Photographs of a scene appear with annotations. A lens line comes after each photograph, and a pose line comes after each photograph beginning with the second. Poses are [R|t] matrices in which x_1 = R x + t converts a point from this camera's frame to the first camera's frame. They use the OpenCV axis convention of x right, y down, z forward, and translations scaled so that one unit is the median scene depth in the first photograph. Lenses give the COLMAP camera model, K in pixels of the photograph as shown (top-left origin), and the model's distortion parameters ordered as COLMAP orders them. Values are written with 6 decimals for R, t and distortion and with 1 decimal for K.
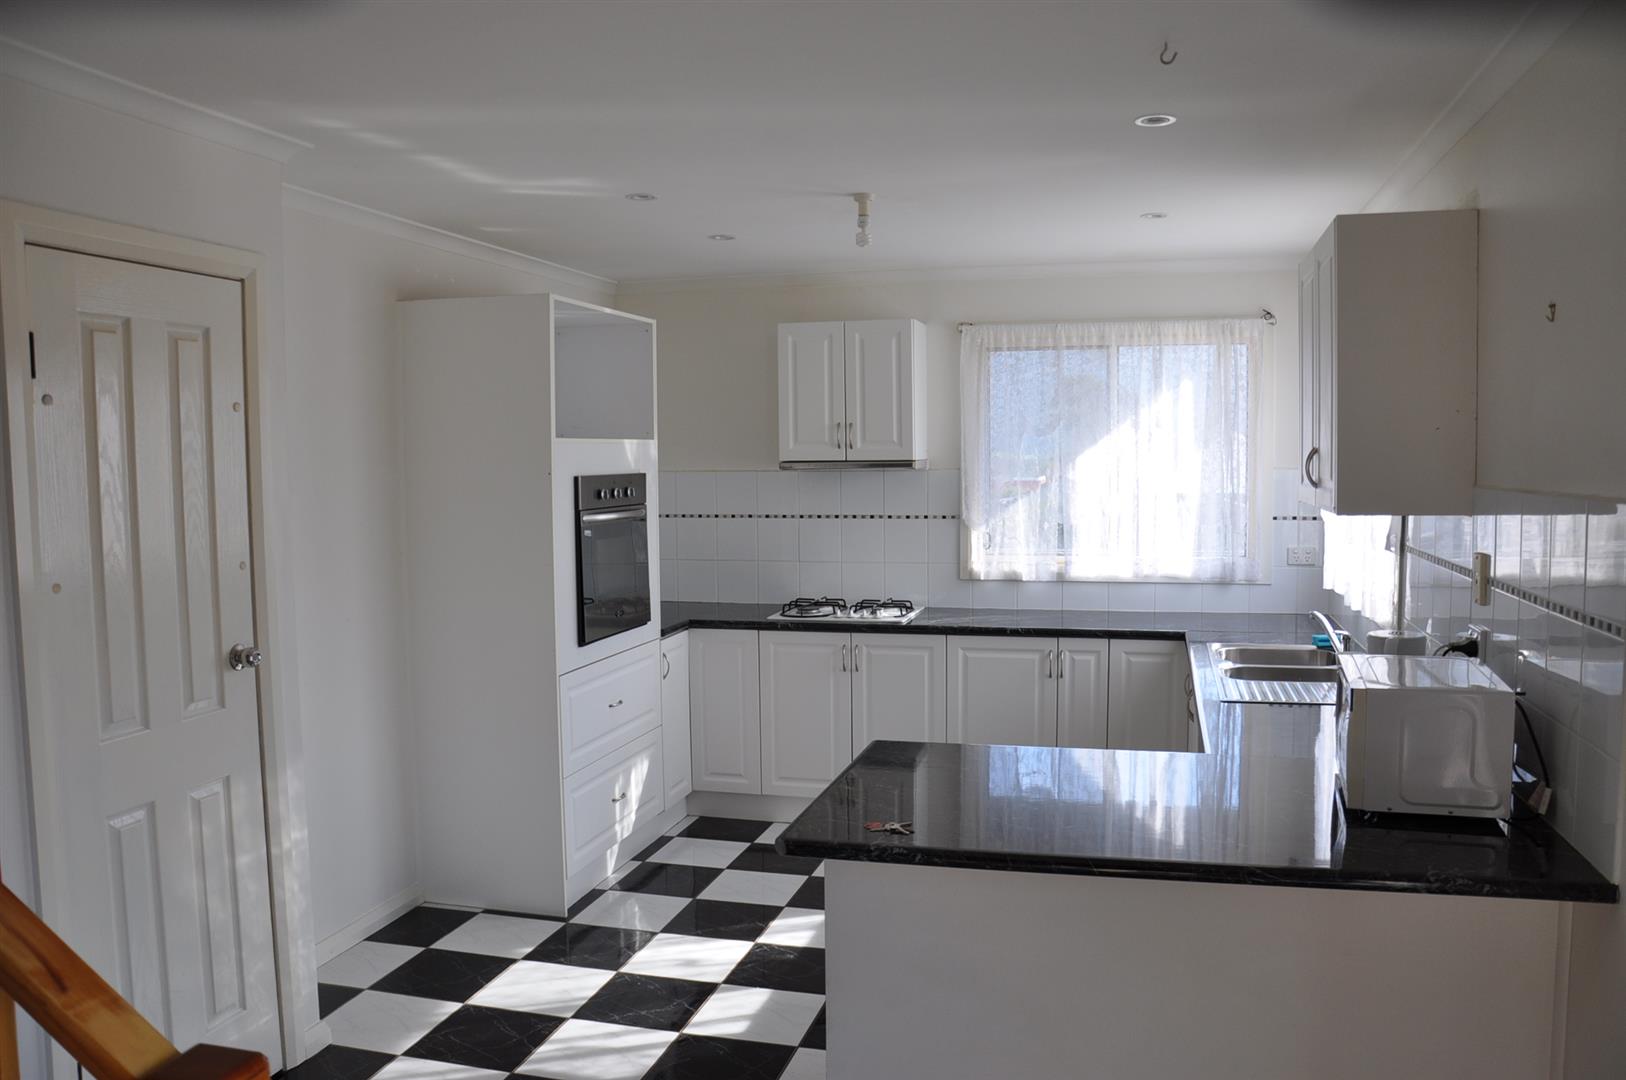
lens RADIAL K [[1286.6, 0, 814.4], [0, 1286.6, 540.9], [0, 0, 1]] dist [-0.085509, 0.047932]
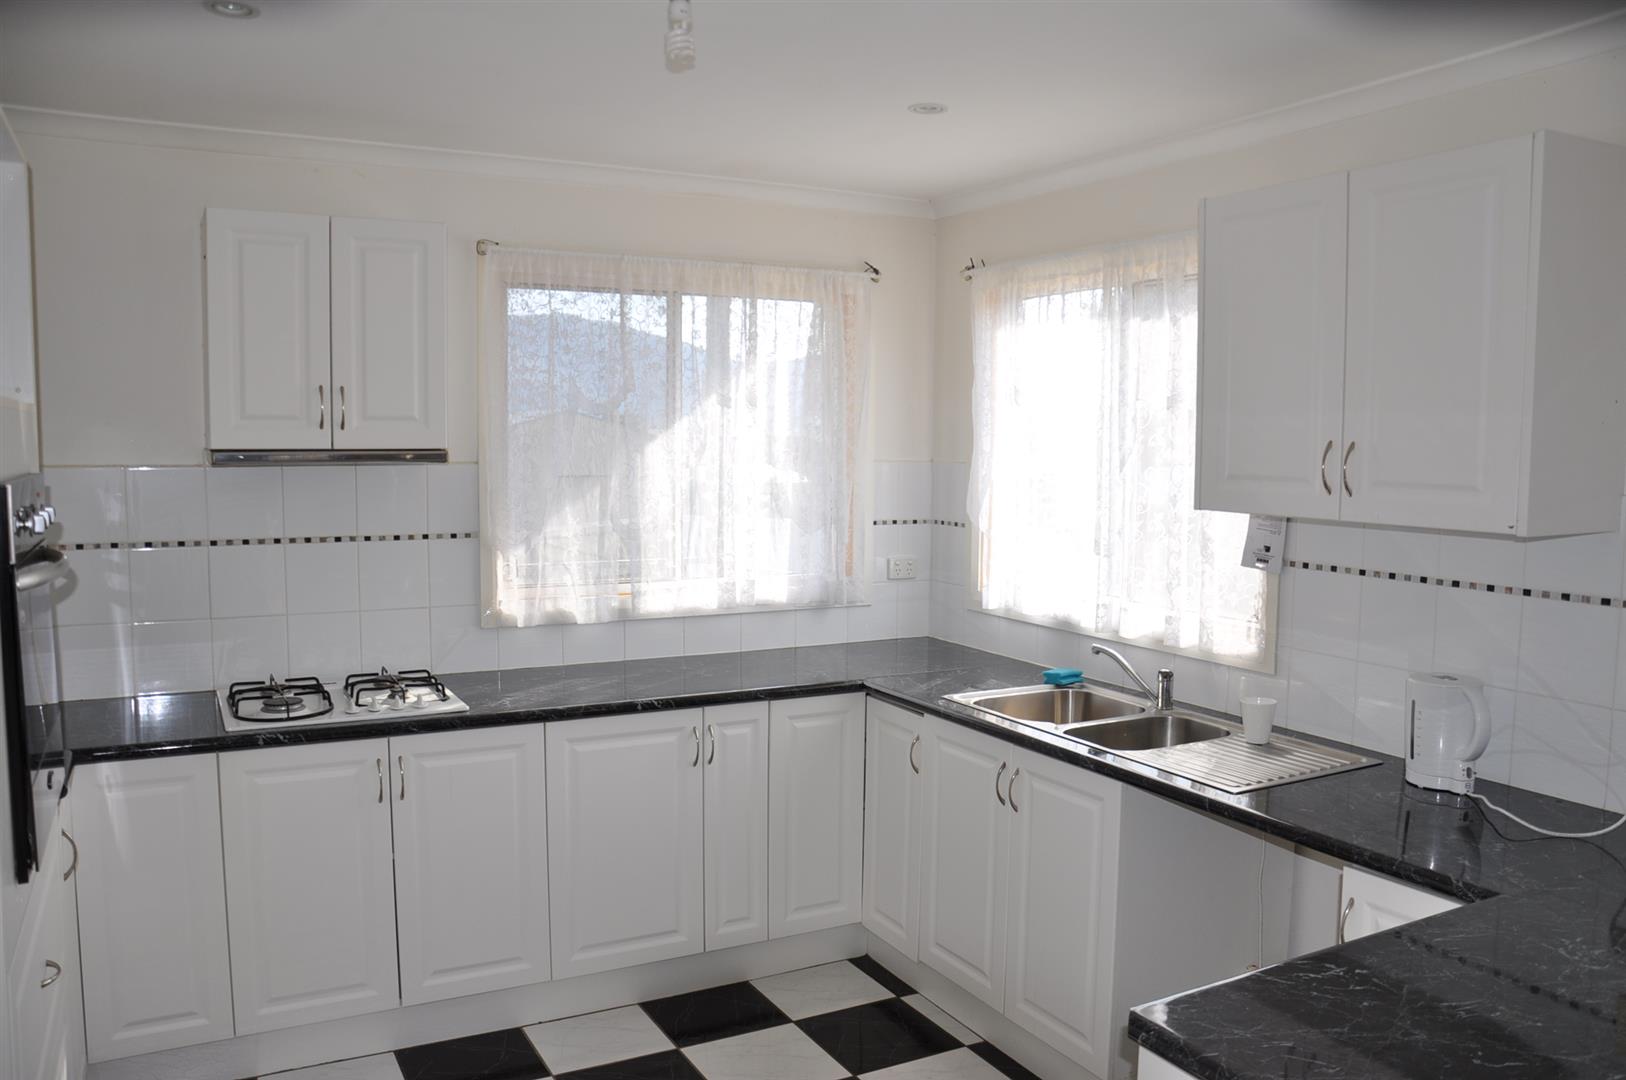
lens RADIAL K [[1286.6, 0, 810.0], [0, 1286.6, 550.4], [0, 0, 1]] dist [-0.085509, 0.047932]
pose [[0.735752, -0.045791, 0.675701, -0.212188], [0.032229, 0.998949, 0.032604, -0.027076], [-0.676483, -0.002212, 0.736455, 0.408627]]
